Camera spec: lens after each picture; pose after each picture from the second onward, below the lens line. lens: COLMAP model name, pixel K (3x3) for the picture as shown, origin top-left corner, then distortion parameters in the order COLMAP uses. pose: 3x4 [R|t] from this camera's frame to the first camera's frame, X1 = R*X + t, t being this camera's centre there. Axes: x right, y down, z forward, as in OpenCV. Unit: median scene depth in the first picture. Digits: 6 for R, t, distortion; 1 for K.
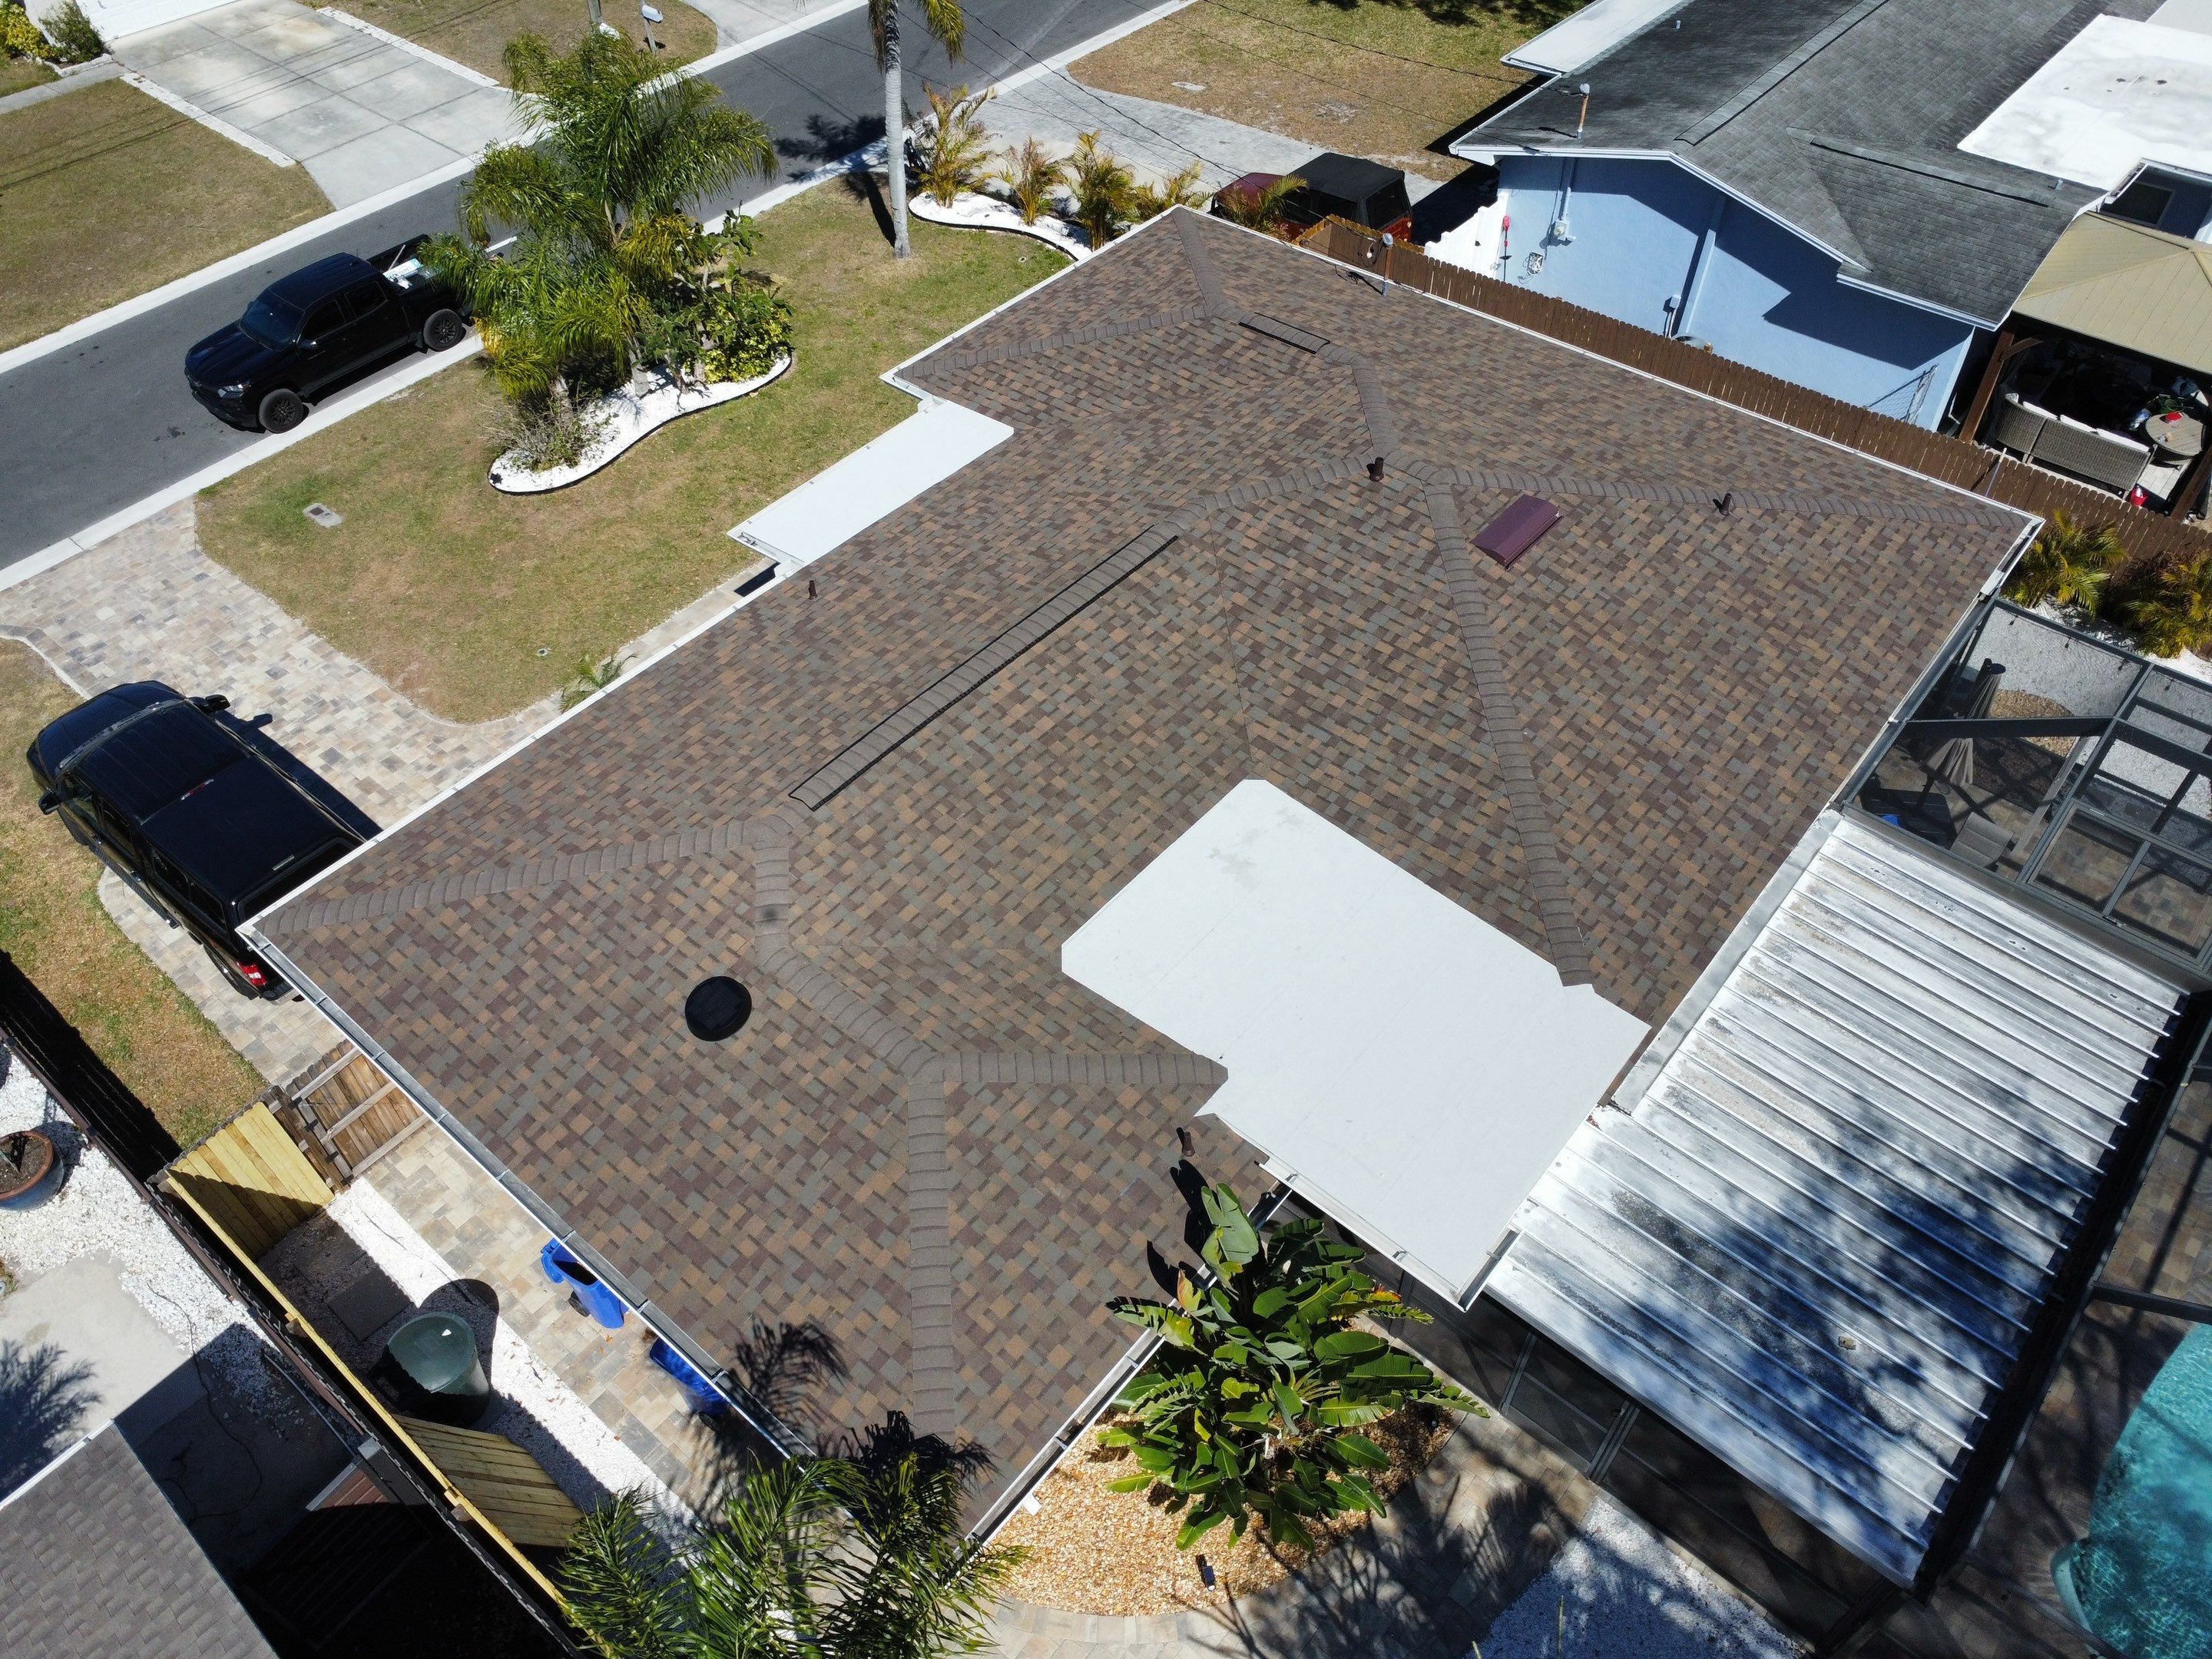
lens RADIAL K [[1605.0, 0, 1092.5], [0, 1605.0, 816.9], [0, 0, 1]] dist [-0.024311, -0.014180]
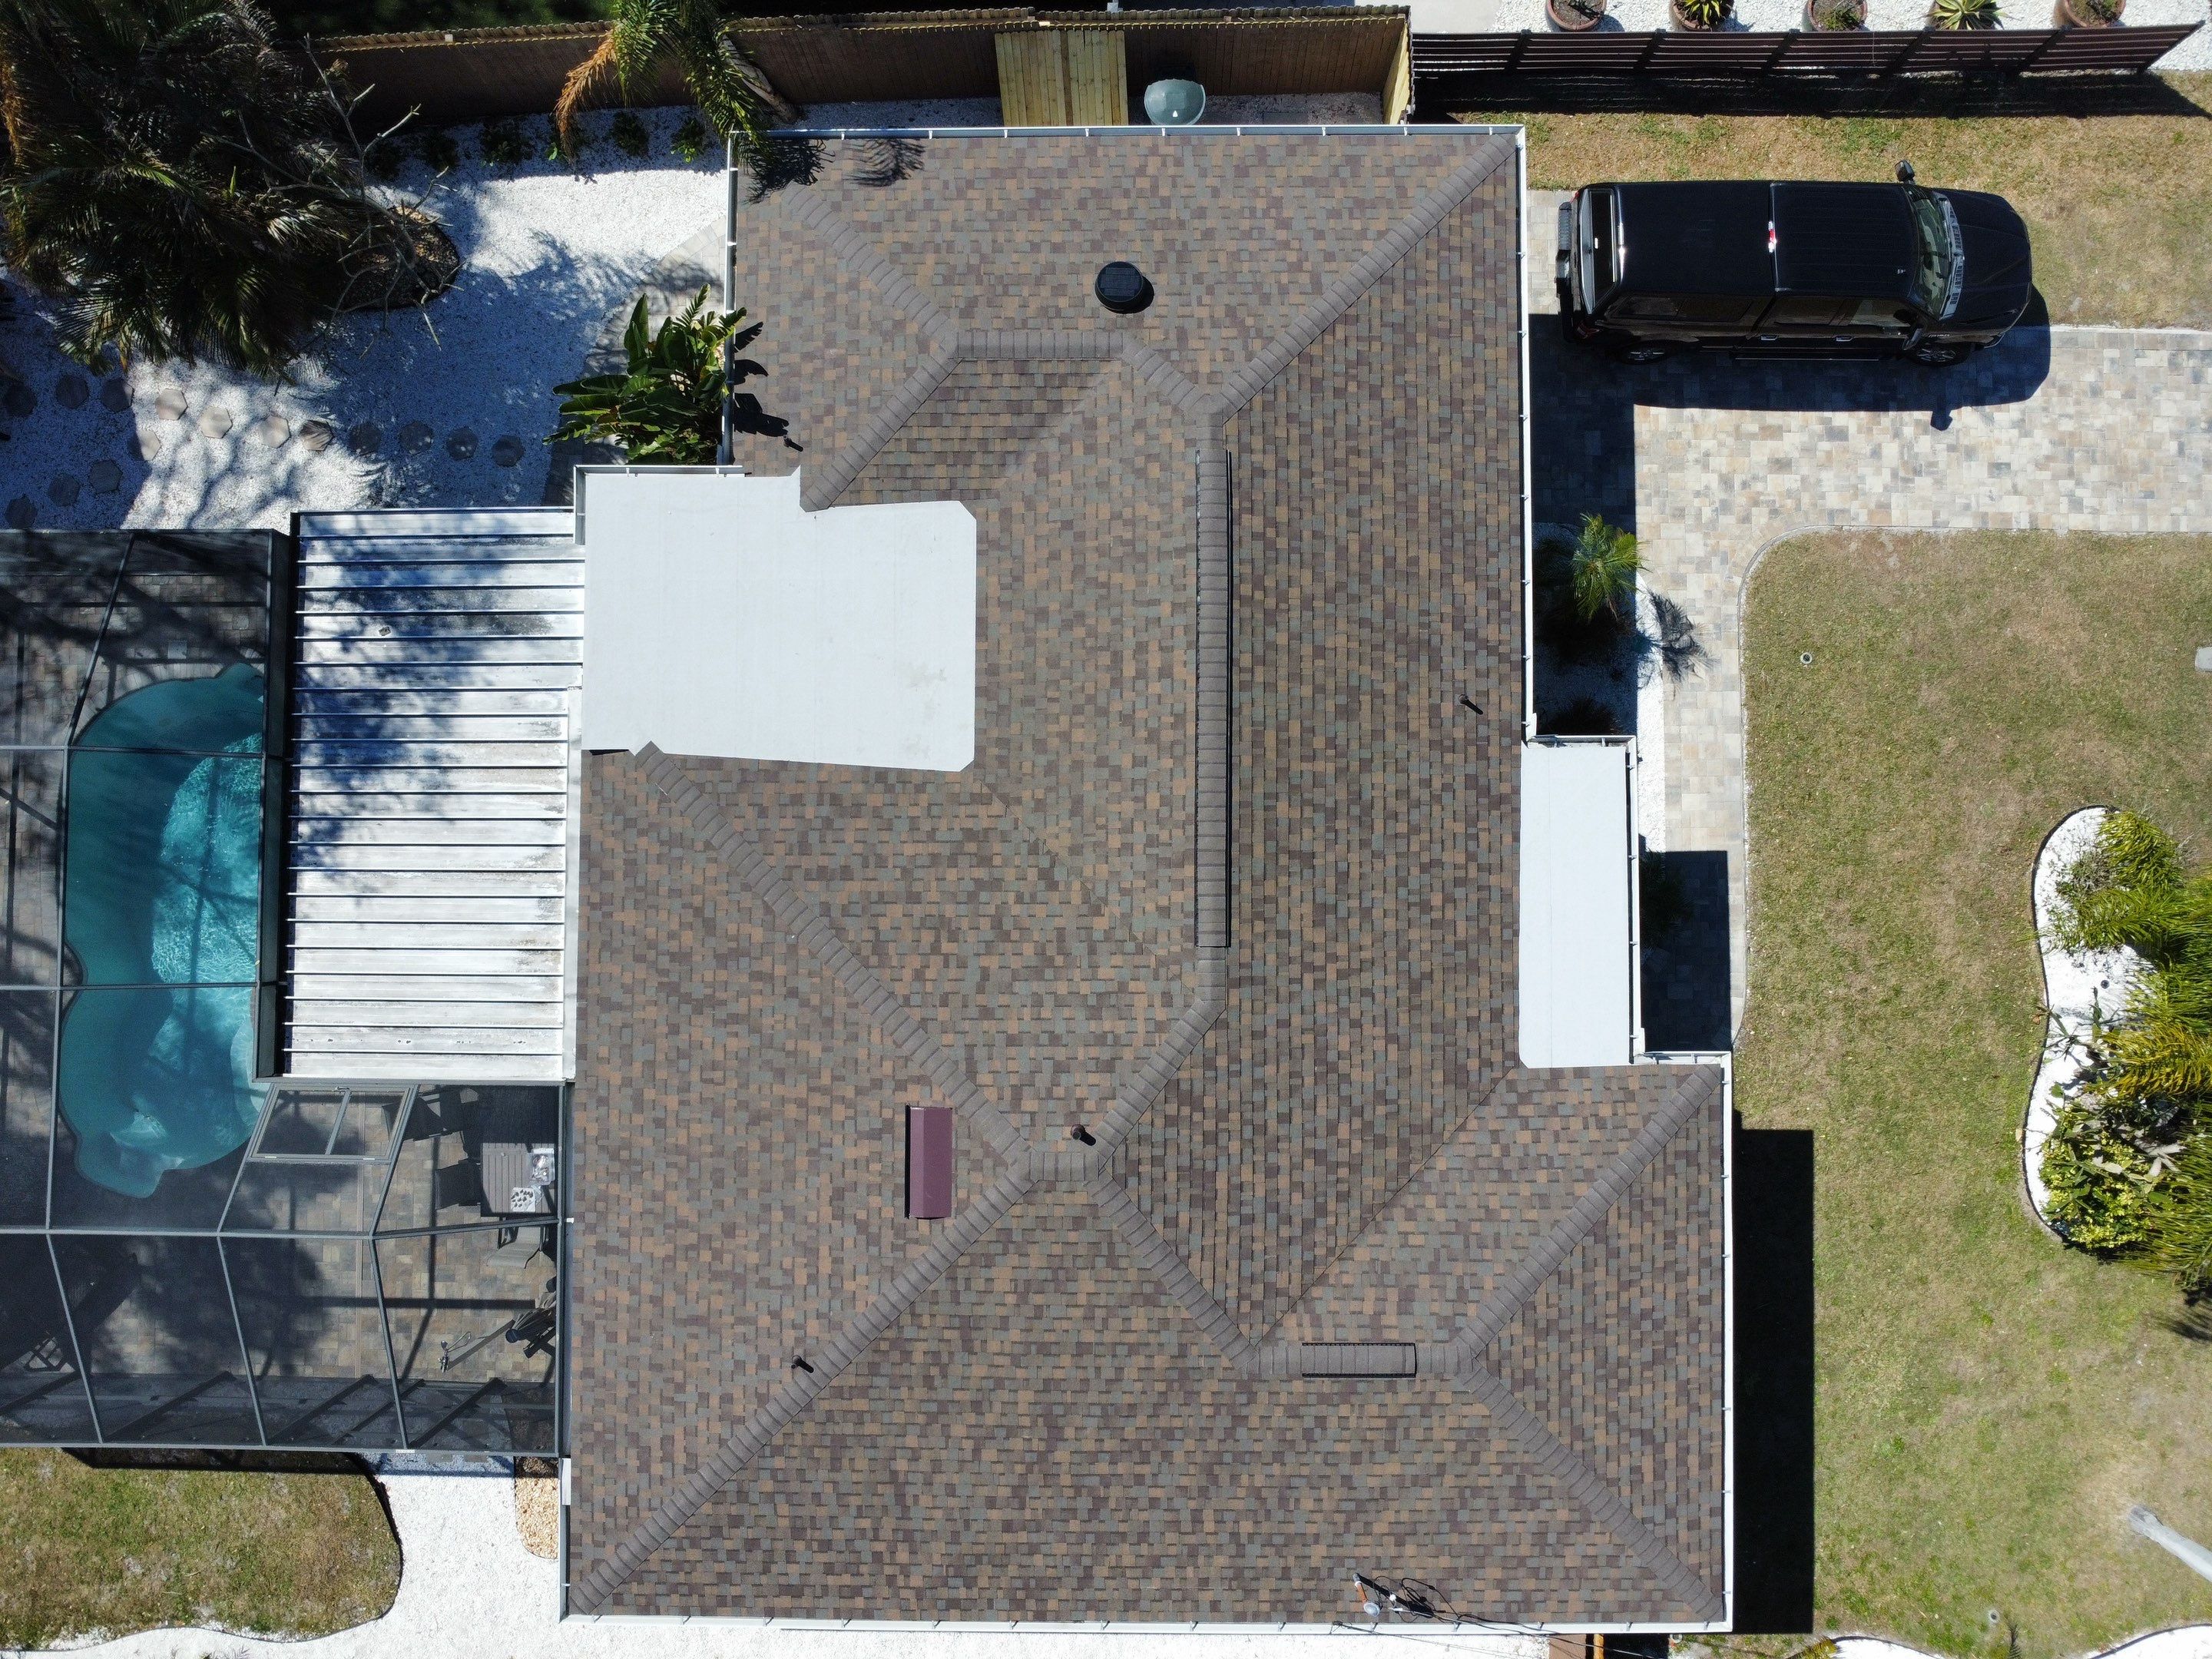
lens RADIAL K [[1605.0, 0, 1095.3], [0, 1605.0, 820.8], [0, 0, 1]] dist [-0.024311, -0.014180]
pose [[-0.762322, 0.647195, 0.002001, 0.051142], [-0.448751, -0.530801, 0.718939, -0.852279], [0.466356, 0.547165, 0.695071, 0.258092]]
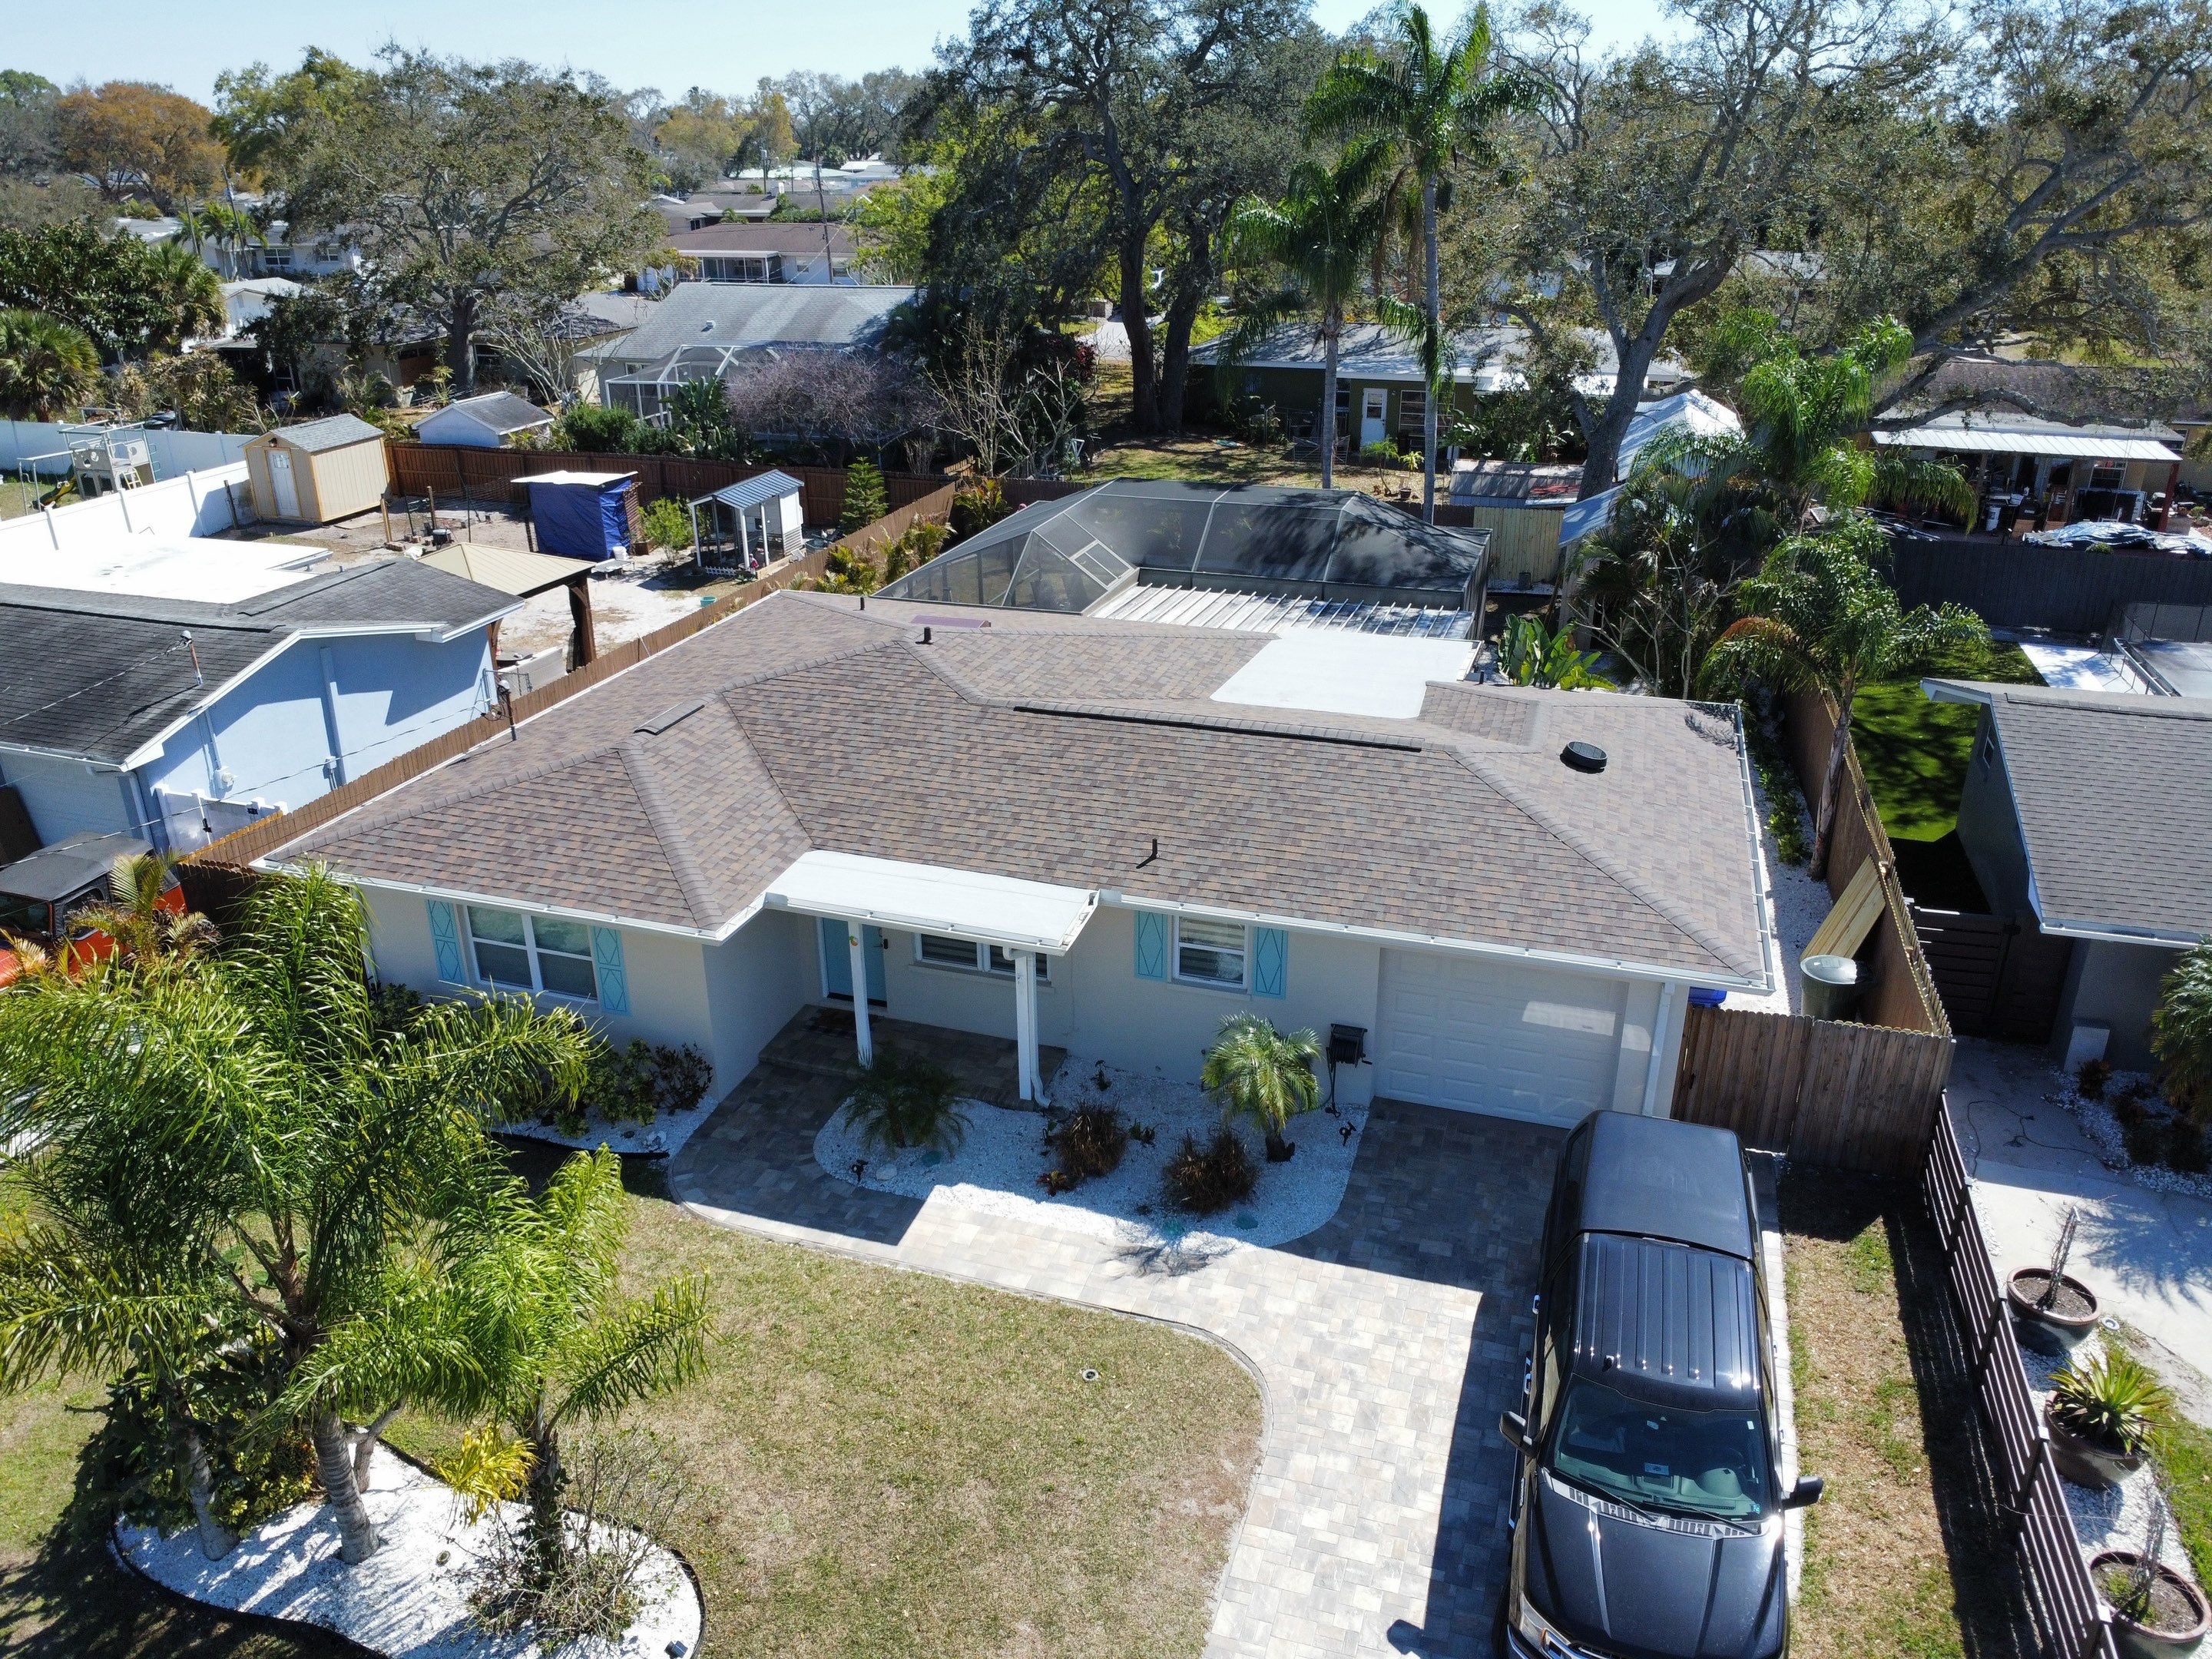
lens RADIAL K [[1605.0, 0, 1096.0], [0, 1605.0, 821.7], [0, 0, 1]] dist [-0.024311, -0.014180]
pose [[-0.376539, -0.339846, 0.861814, -1.119086], [0.681867, 0.528074, 0.506158, -0.749005], [-0.627117, 0.778230, 0.032889, 1.045517]]
